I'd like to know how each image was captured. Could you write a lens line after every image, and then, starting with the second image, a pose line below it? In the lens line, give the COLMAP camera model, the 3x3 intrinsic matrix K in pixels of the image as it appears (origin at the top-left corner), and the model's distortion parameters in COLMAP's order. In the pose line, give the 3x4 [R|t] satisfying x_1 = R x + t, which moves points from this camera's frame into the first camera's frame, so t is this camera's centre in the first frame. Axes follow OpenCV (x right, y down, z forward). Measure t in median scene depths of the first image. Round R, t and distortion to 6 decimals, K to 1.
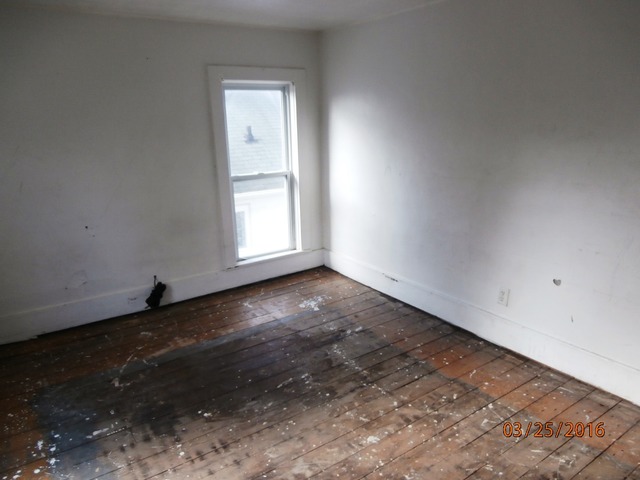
lens RADIAL K [[456.2, 0, 324.1], [0, 456.2, 242.2], [0, 0, 1]] dist [0.008497, 0.001213]
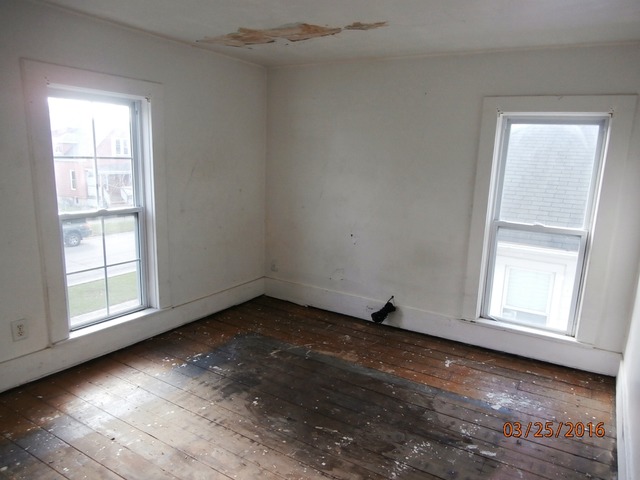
lens RADIAL K [[456.2, 0, 323.2], [0, 456.2, 239.6], [0, 0, 1]] dist [0.008497, 0.001213]
pose [[0.420120, 0.216657, -0.881226, 0.513318], [-0.290469, 0.952097, 0.095601, -0.116230], [0.859725, 0.215804, 0.462927, 0.380354]]
